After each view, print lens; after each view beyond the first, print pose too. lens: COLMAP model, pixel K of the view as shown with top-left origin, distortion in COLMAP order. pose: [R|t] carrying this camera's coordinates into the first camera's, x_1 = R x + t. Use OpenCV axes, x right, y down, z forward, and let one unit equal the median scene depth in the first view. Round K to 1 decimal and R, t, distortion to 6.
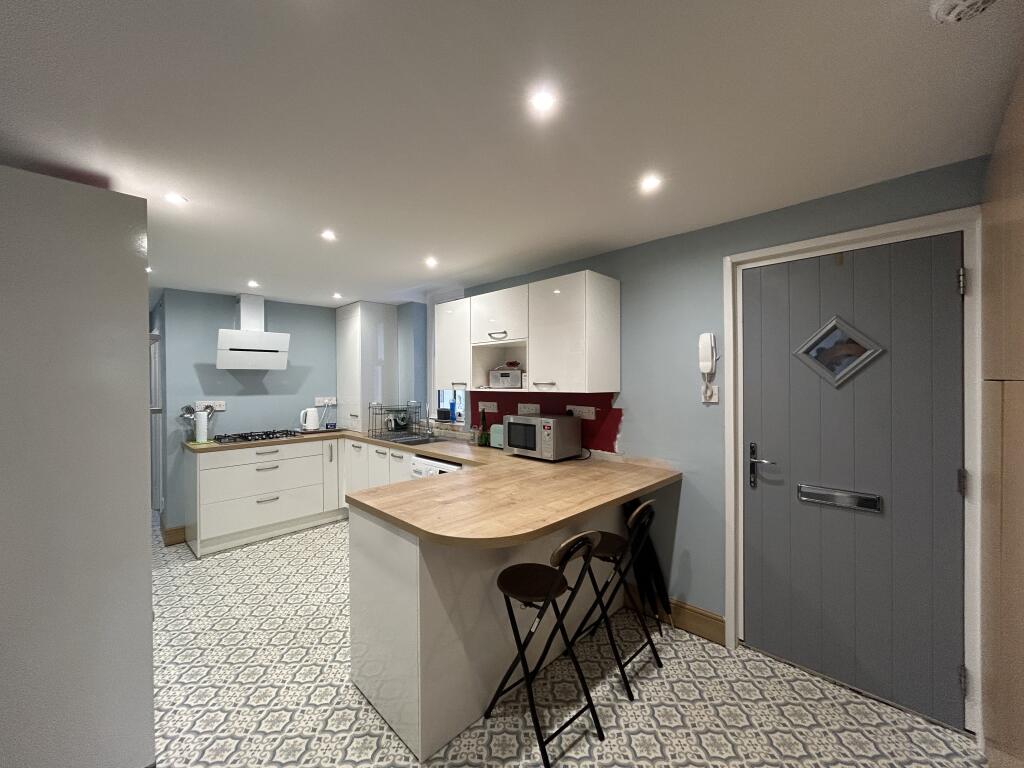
lens RADIAL K [[405.9, 0, 504.7], [0, 405.9, 385.3], [0, 0, 1]] dist [0.014812, -0.000137]
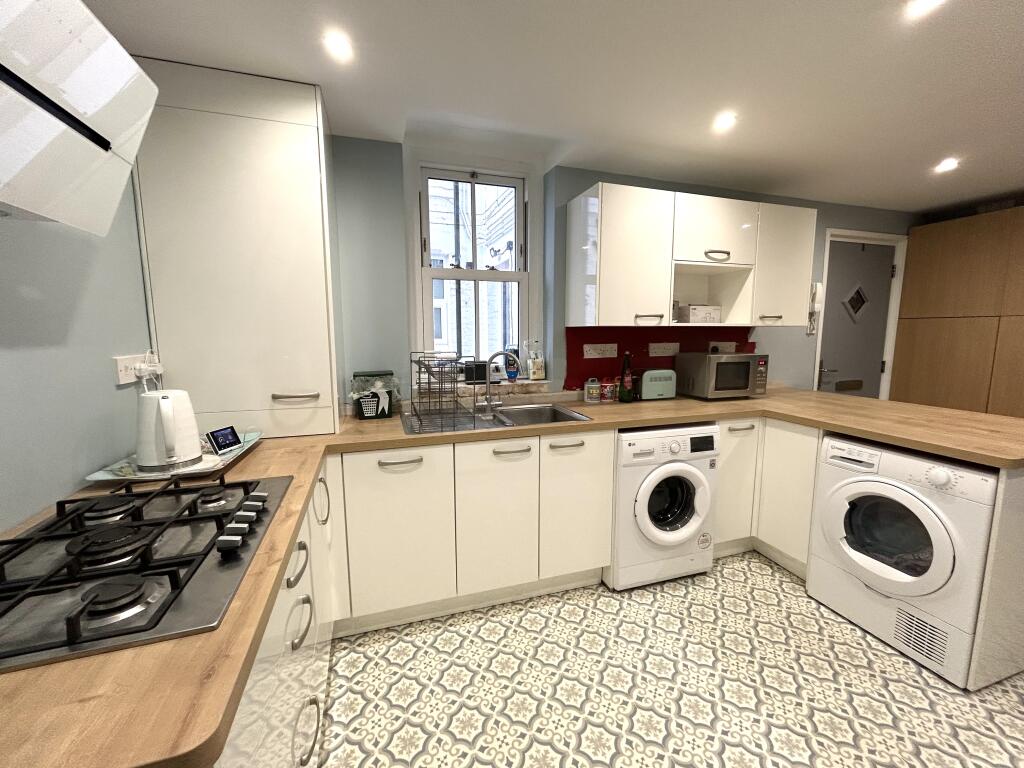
lens RADIAL K [[405.9, 0, 504.6], [0, 405.9, 378.3], [0, 0, 1]] dist [0.014812, -0.000137]
pose [[0.454241, -0.102873, 0.884919, -0.798597], [0.006225, 0.993653, 0.112318, 0.020458], [-0.890857, -0.045511, 0.451999, 0.843165]]
